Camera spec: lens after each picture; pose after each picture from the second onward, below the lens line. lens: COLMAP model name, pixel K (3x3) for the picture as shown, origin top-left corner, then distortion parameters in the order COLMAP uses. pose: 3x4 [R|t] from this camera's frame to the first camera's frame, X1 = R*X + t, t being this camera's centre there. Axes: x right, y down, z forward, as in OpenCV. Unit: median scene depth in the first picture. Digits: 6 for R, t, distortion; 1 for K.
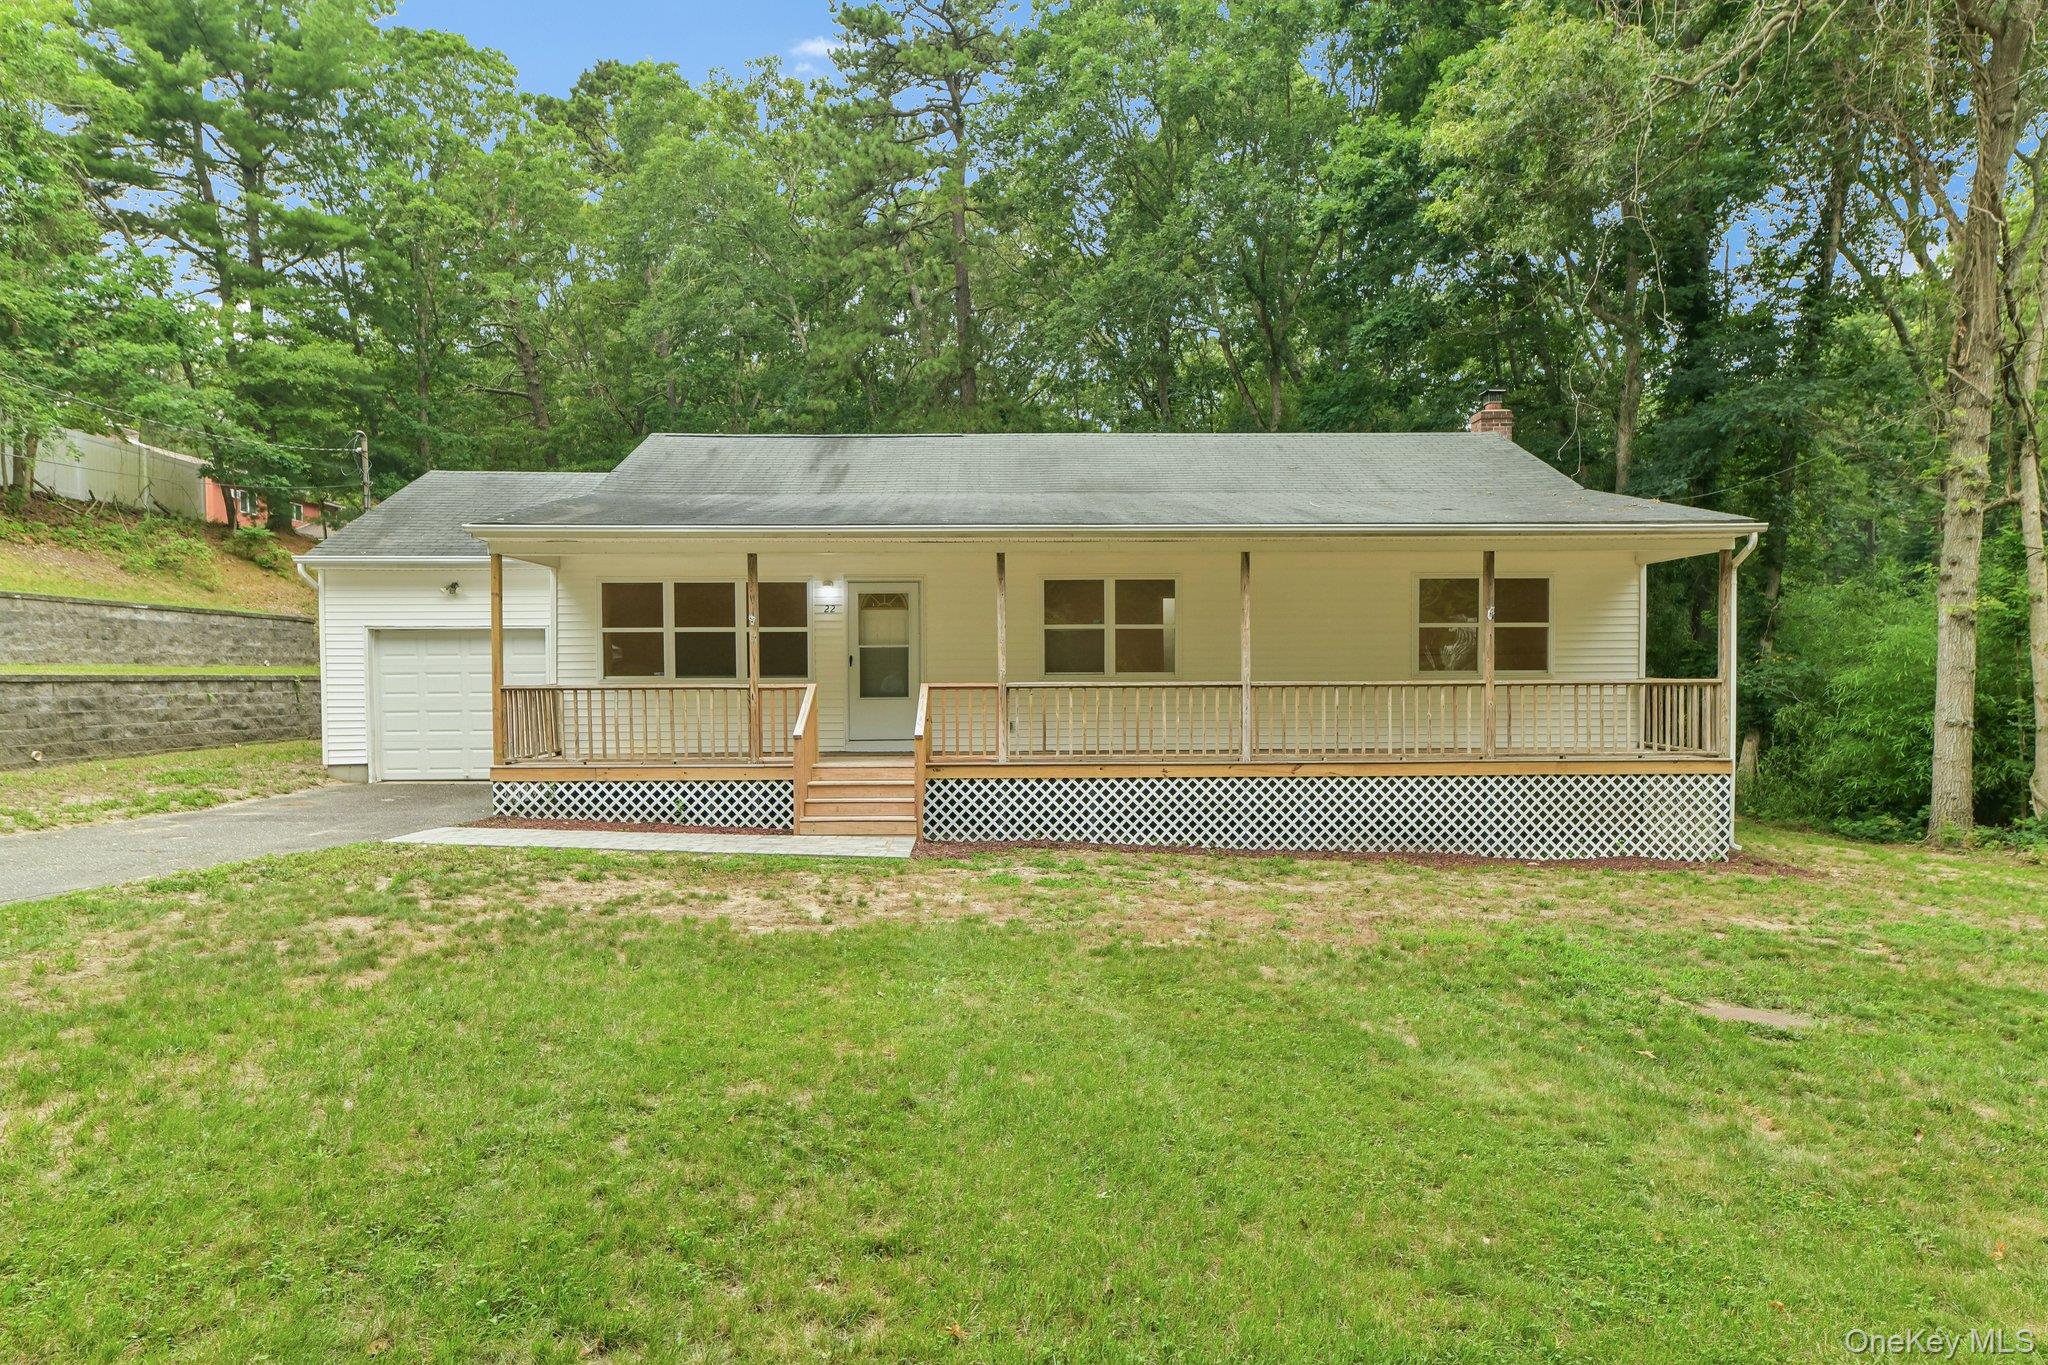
lens RADIAL K [[1148.0, 0, 1024.0], [0, 1148.0, 682.5], [0, 0, 1]] dist [0.005090, 0.001611]
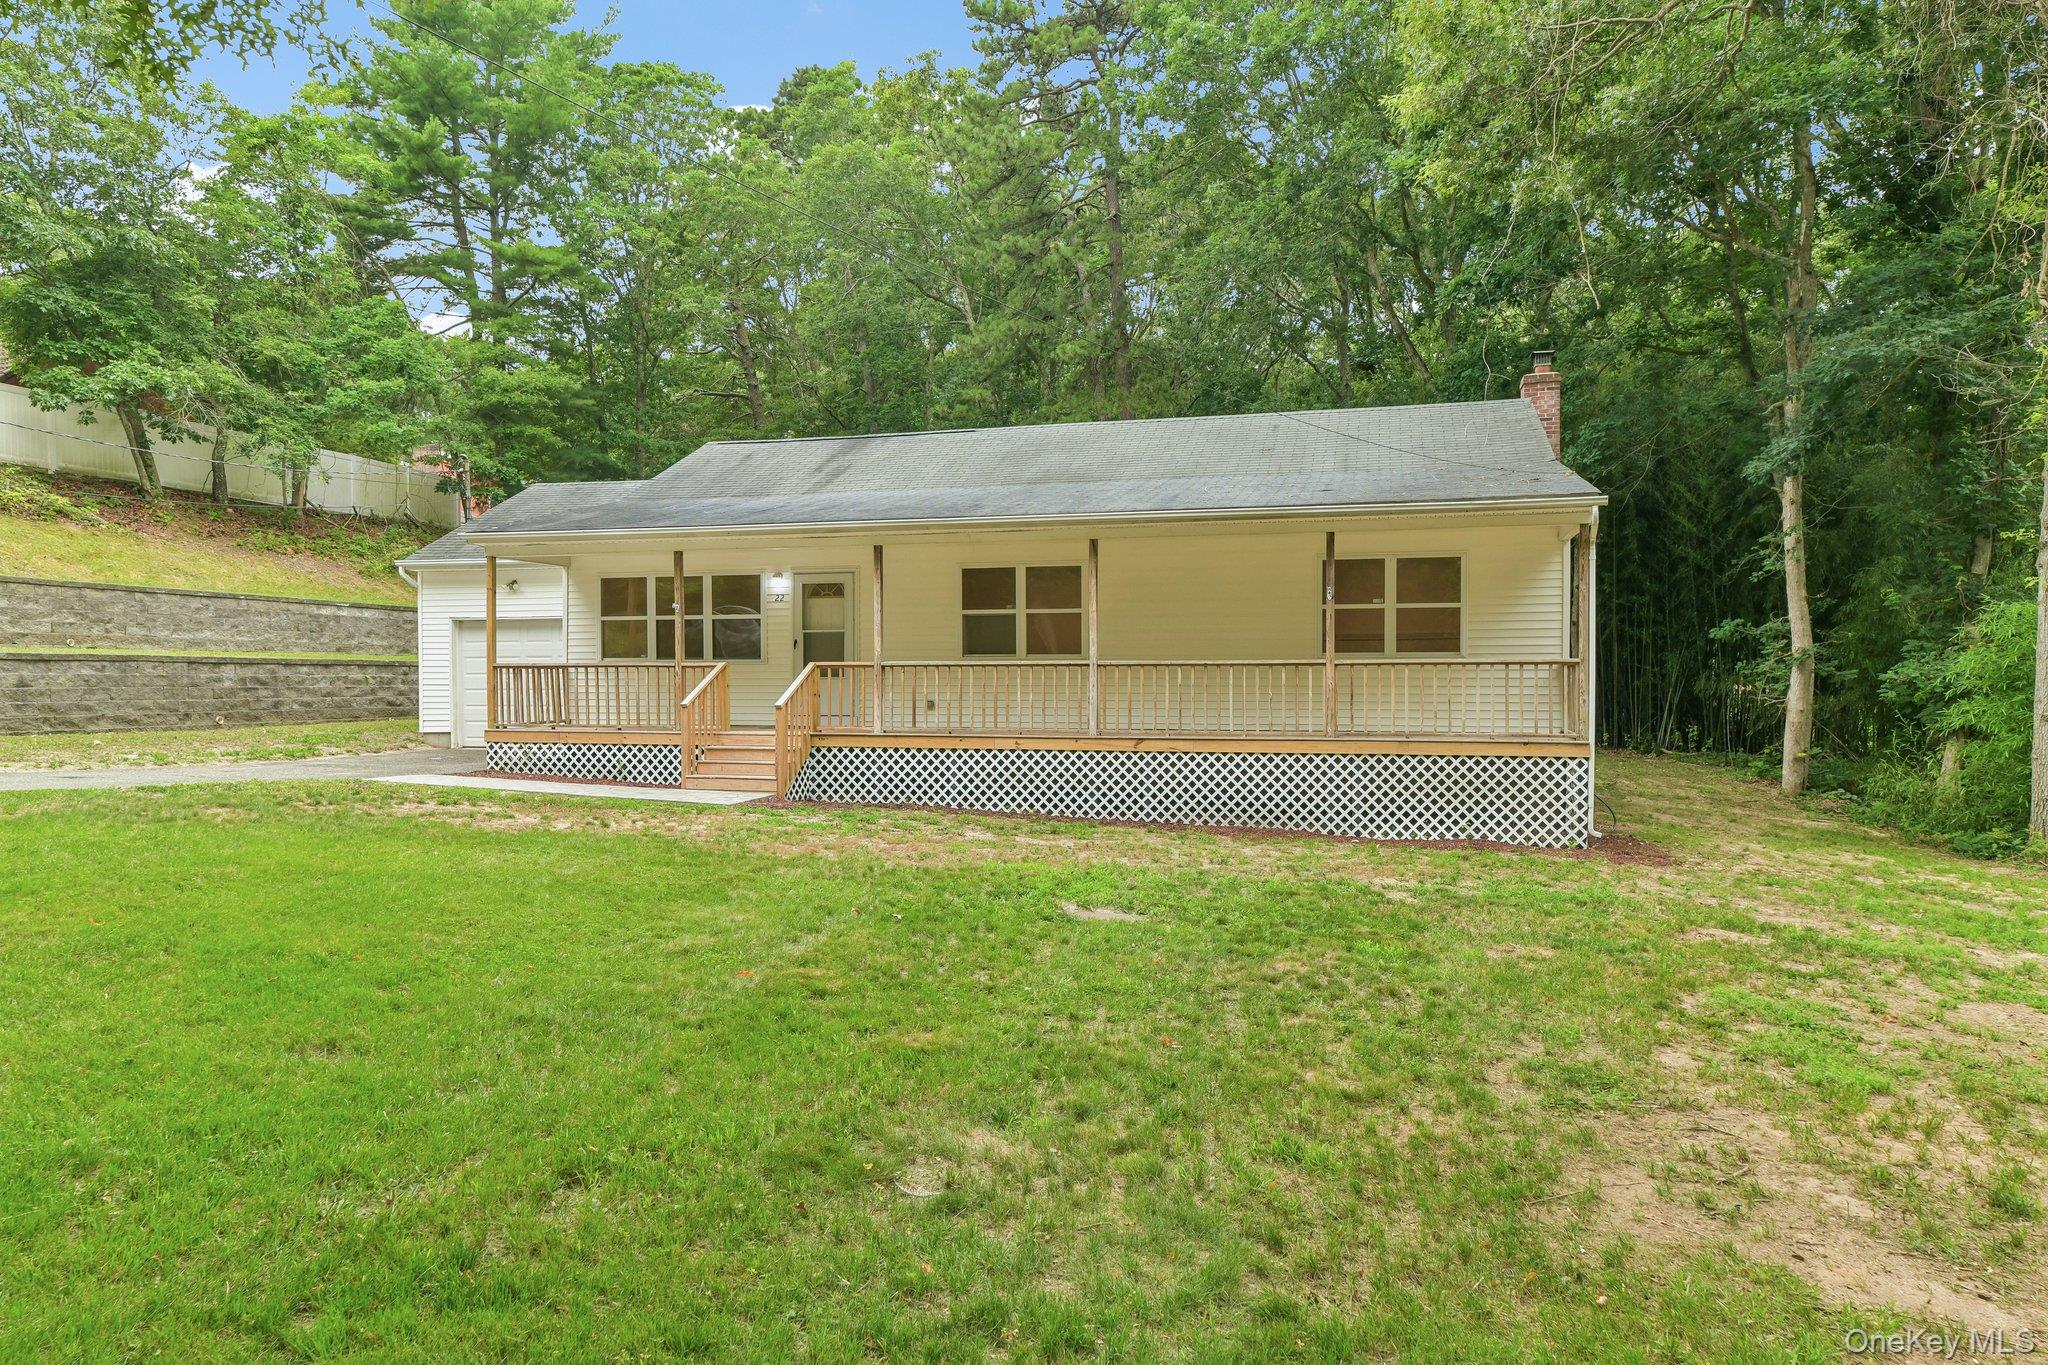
lens RADIAL K [[1304.3, 0, 1025.8], [0, 1304.3, 675.7], [0, 0, 1]] dist [0.008290, 0.000256]
pose [[0.960980, 0.003382, -0.276597, 0.416071], [-0.005545, 0.999960, -0.007038, 0.019437], [0.276562, 0.008297, 0.960960, -0.157012]]
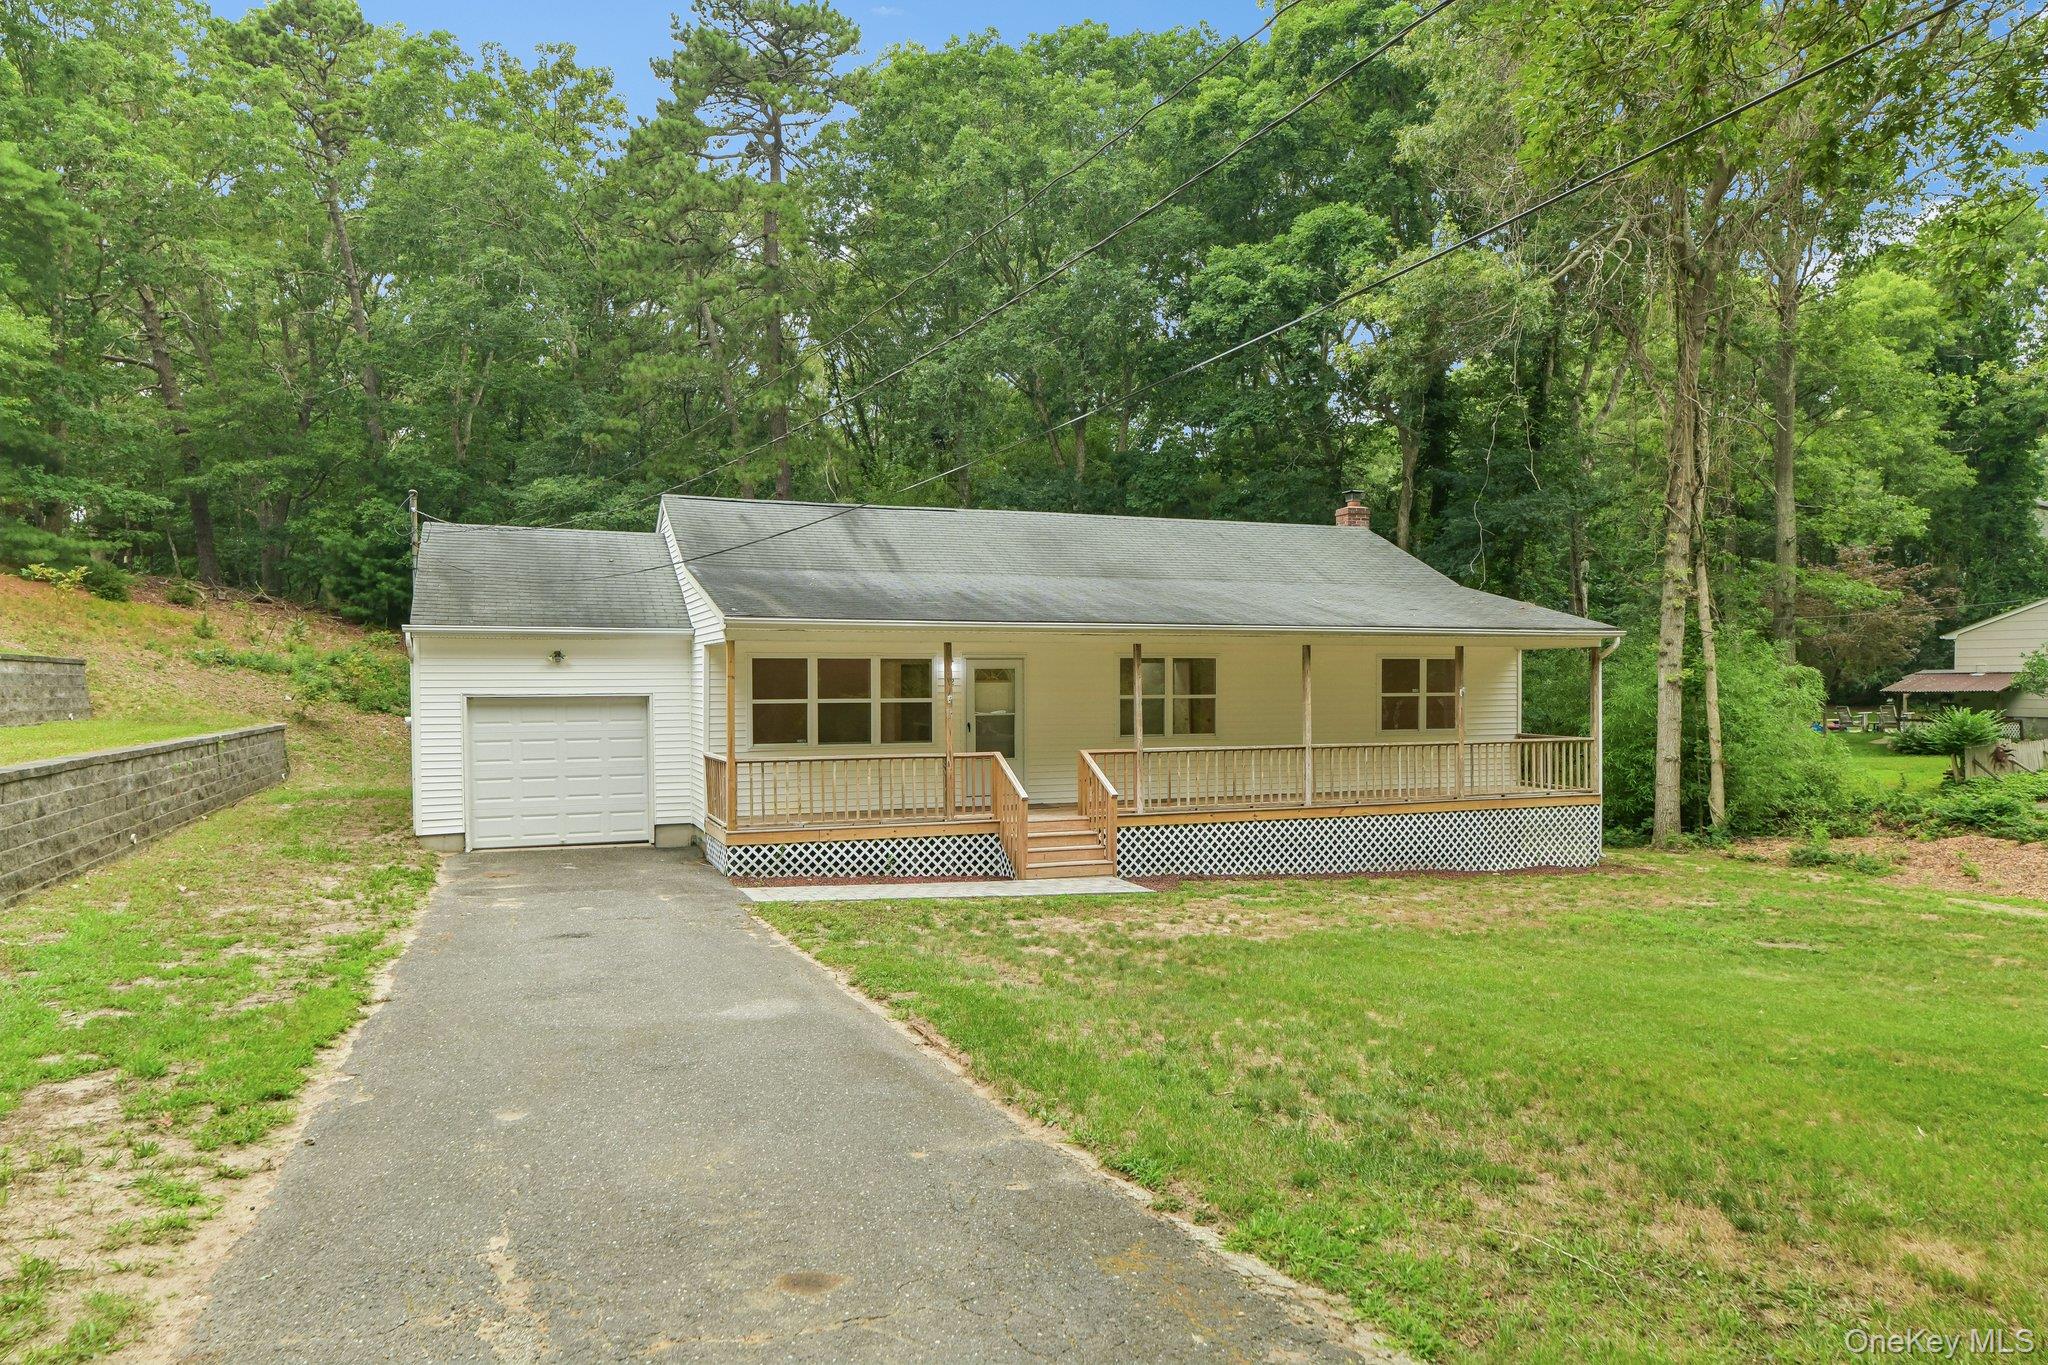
lens RADIAL K [[1304.3, 0, 1025.8], [0, 1304.3, 675.7], [0, 0, 1]] dist [0.008290, 0.000256]
pose [[0.938373, 0.003097, 0.345611, -0.549876], [0.002151, 0.999888, -0.014803, -0.051369], [-0.345618, 0.014634, 0.938261, -0.247331]]
